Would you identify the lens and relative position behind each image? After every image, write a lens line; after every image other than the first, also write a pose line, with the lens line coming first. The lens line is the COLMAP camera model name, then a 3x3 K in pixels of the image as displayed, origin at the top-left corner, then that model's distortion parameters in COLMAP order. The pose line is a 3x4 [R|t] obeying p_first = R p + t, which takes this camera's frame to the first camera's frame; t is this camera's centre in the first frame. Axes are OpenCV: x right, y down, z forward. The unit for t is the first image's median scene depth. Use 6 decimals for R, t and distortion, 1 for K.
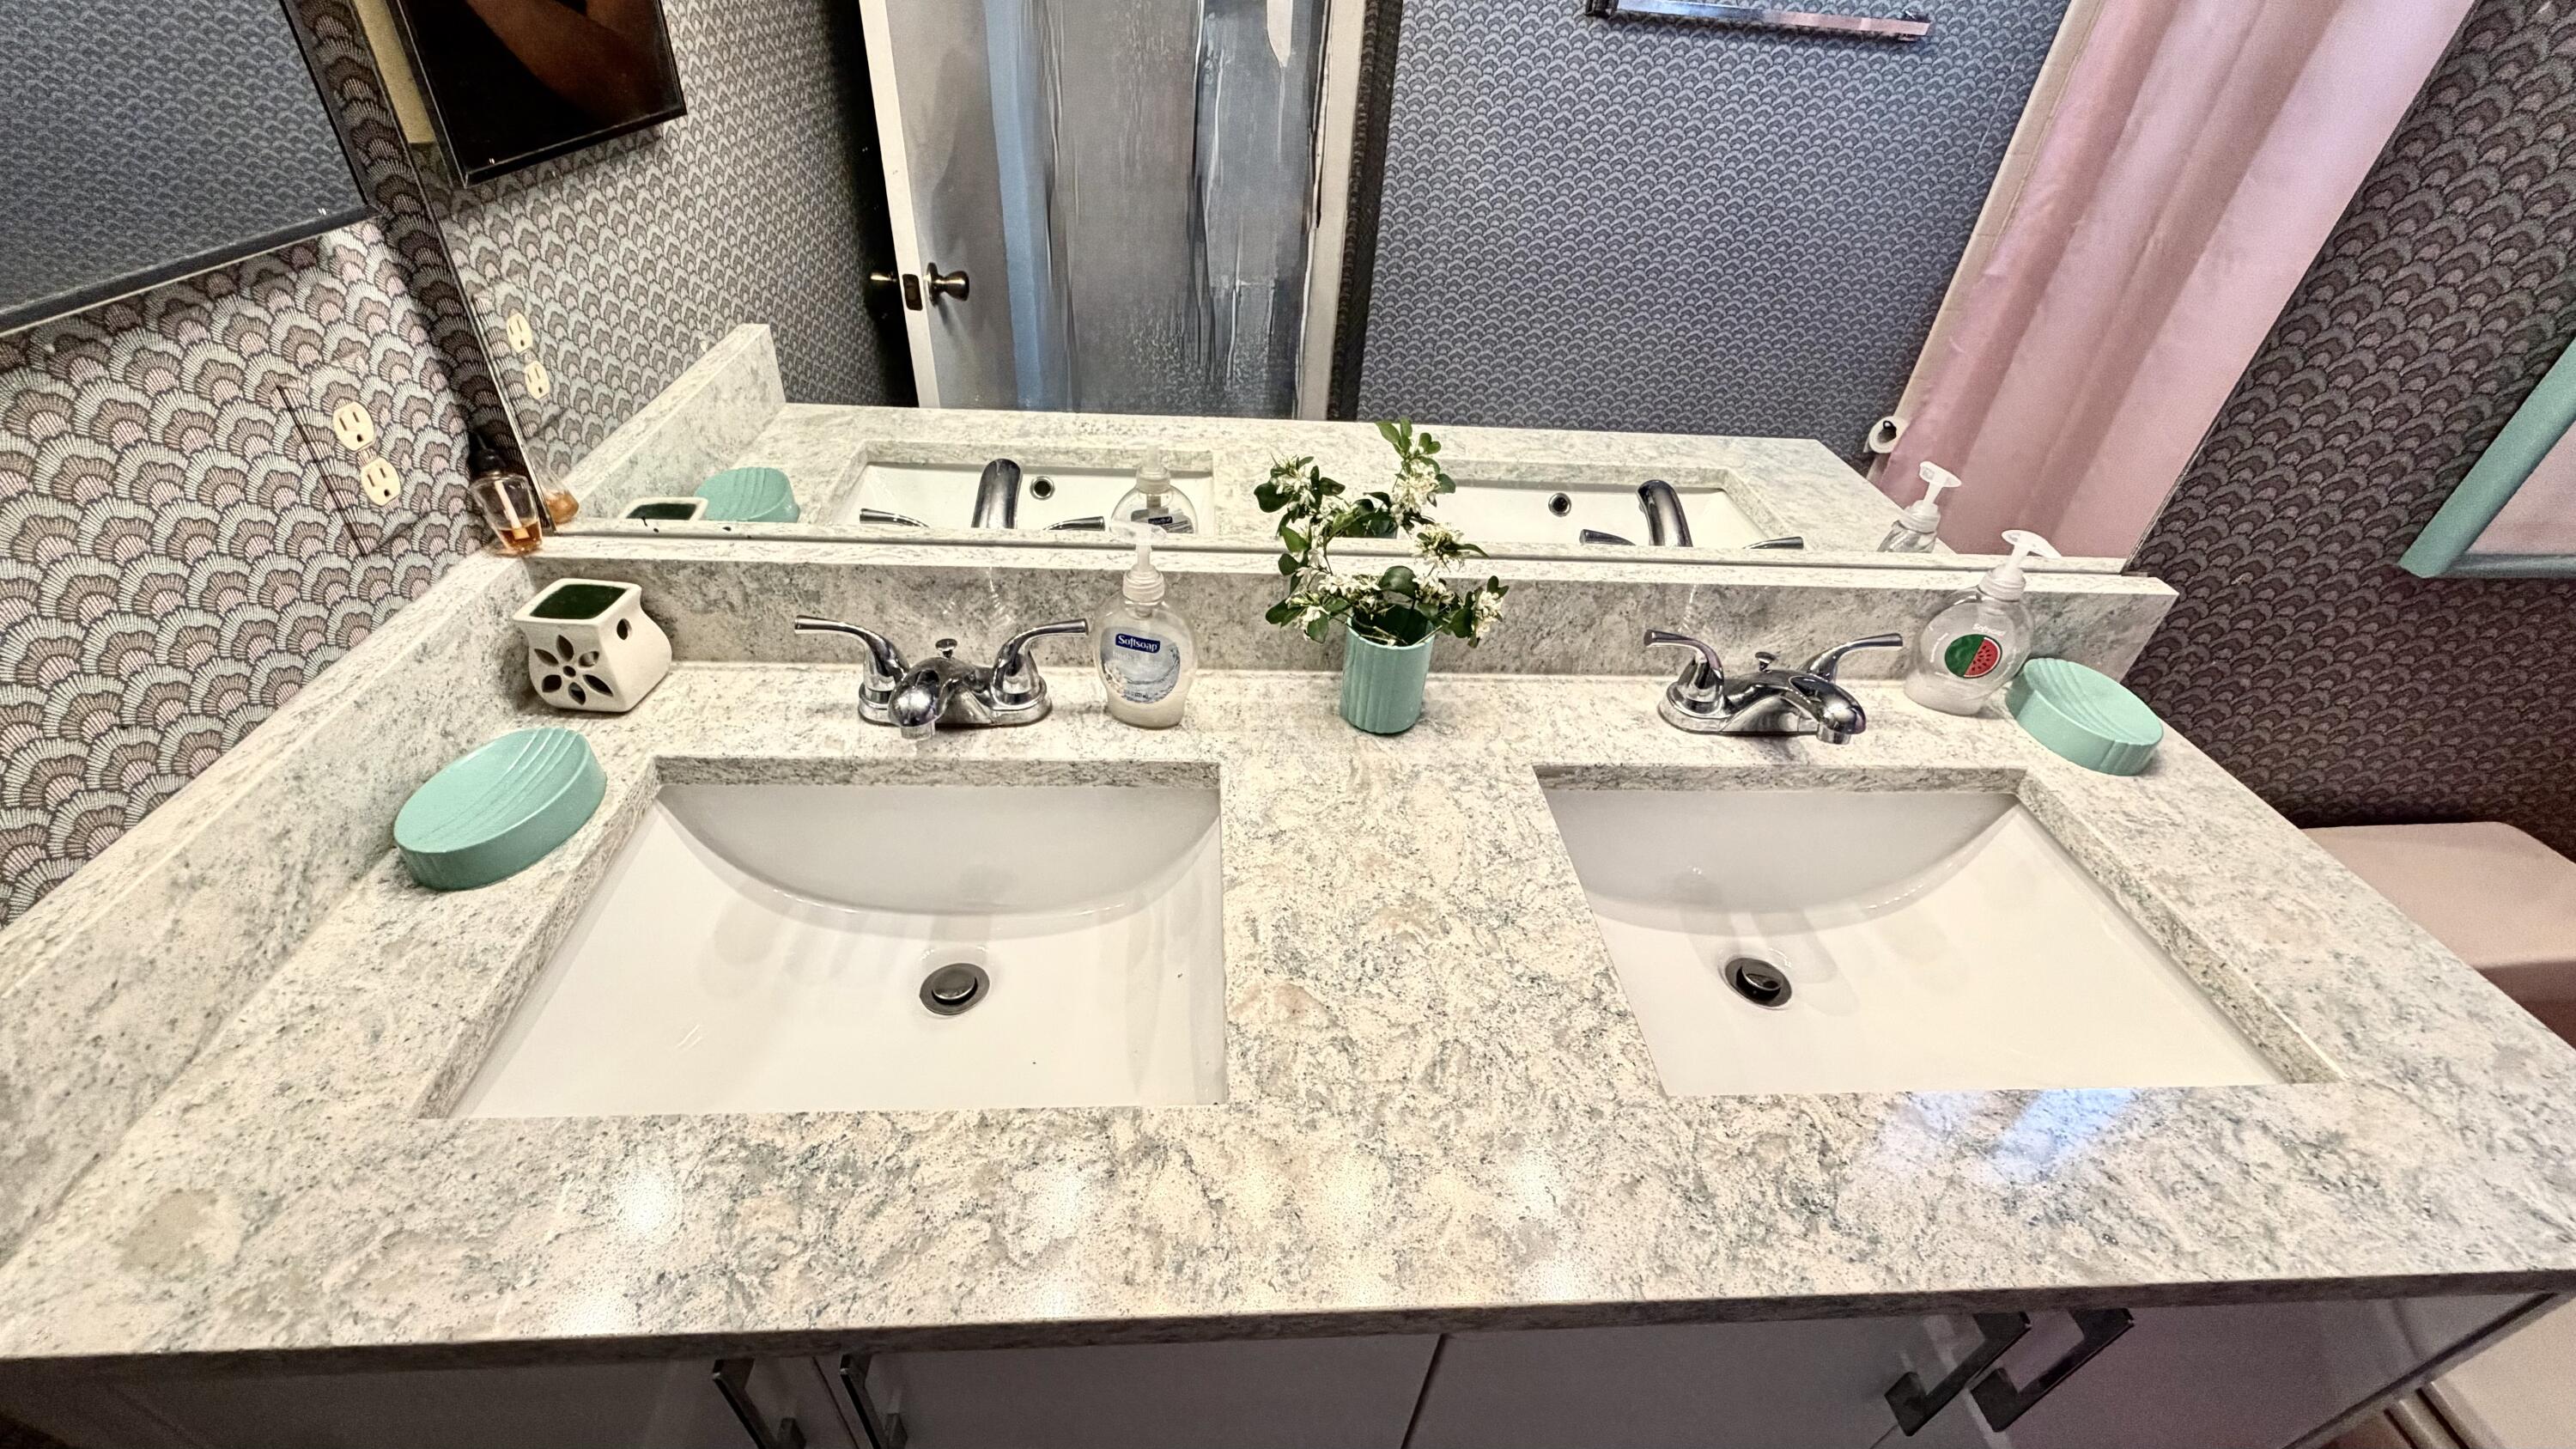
lens RADIAL K [[1032.5, 0, 1277.5], [0, 1032.5, 728.6], [0, 0, 1]] dist [-0.000129, -0.000318]
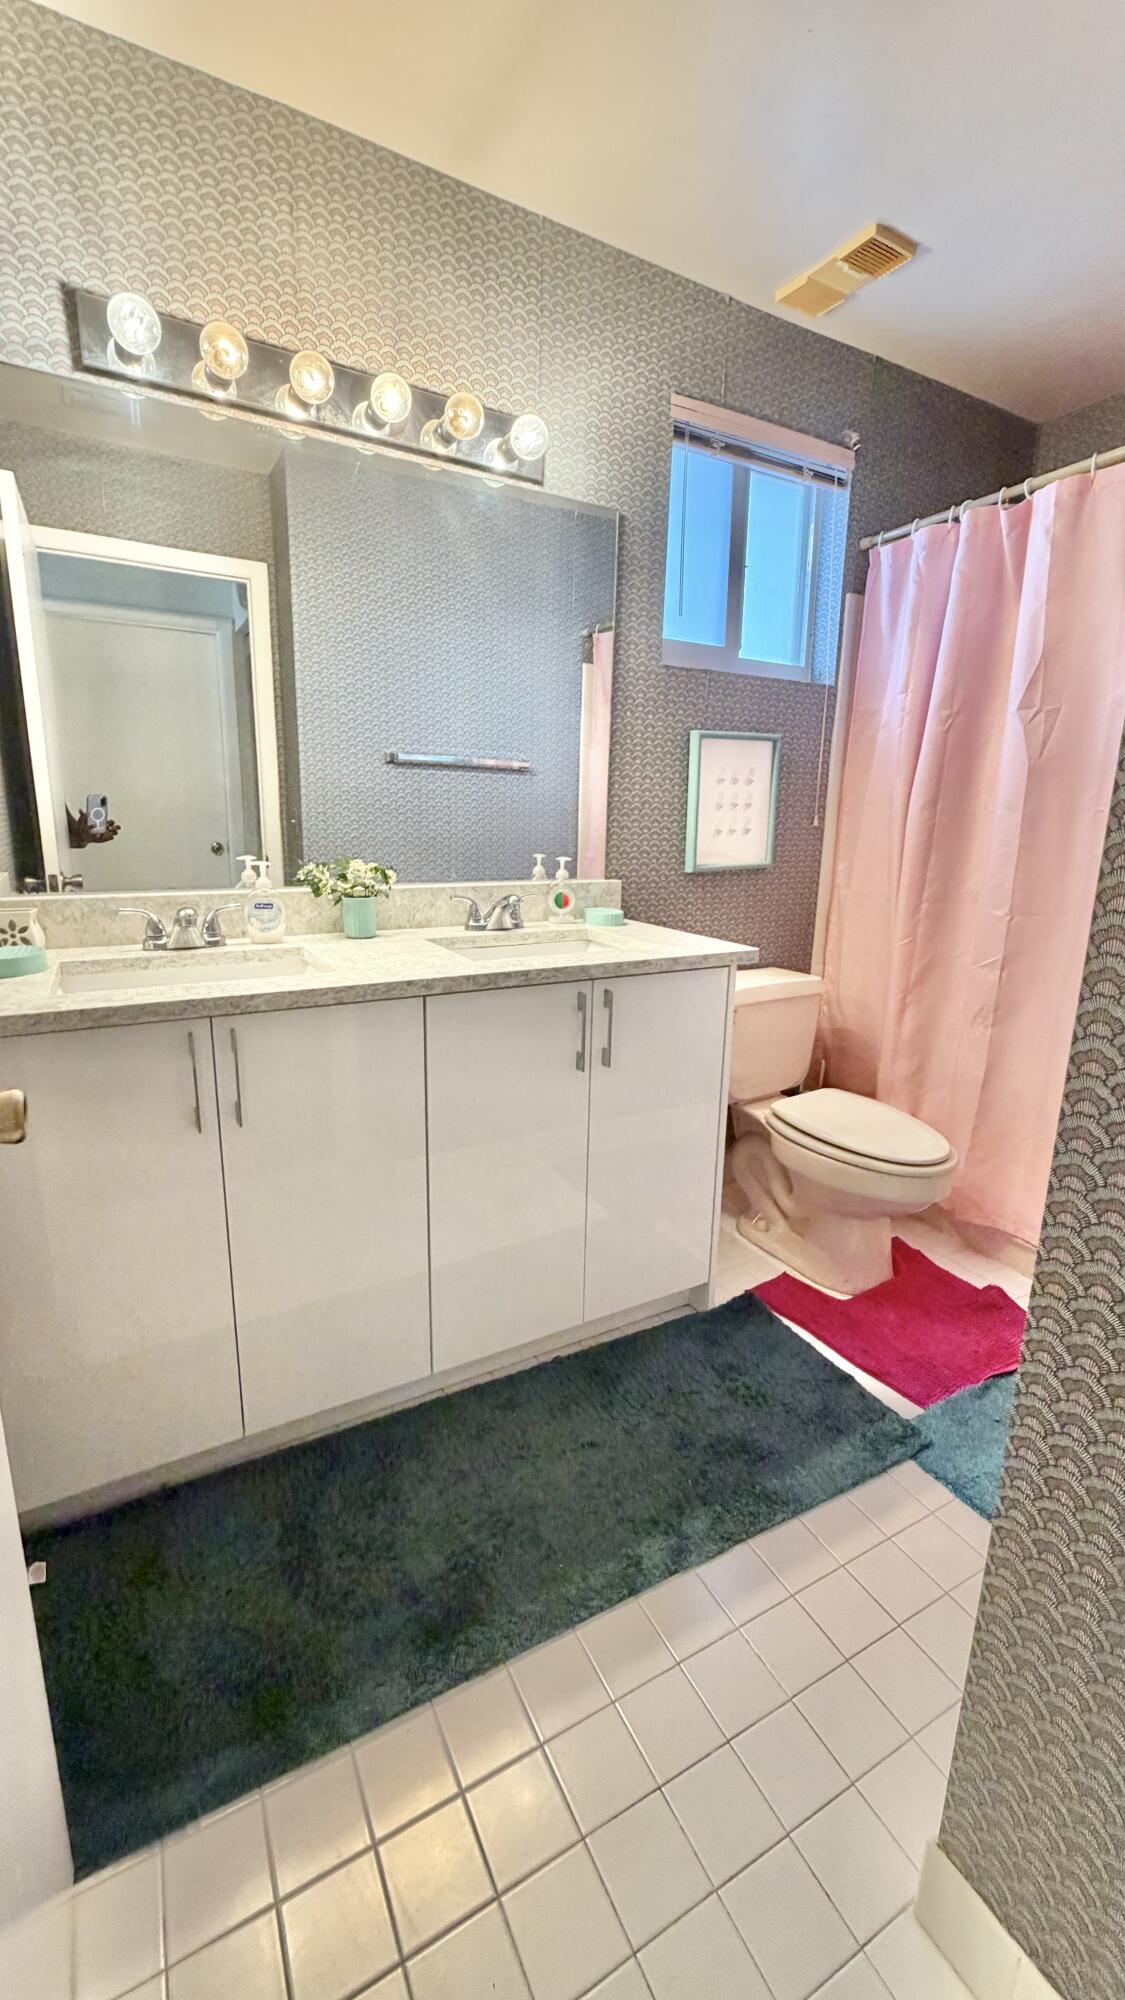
lens RADIAL K [[801.5, 0, 562.5], [0, 801.5, 1000.0], [0, 0, 1]] dist [-0.000129, -0.000318]
pose [[0.902721, -0.131431, 0.409660, -0.286014], [0.277433, 0.905603, -0.320802, 0.907072], [-0.328826, 0.403248, 0.853970, -0.821761]]
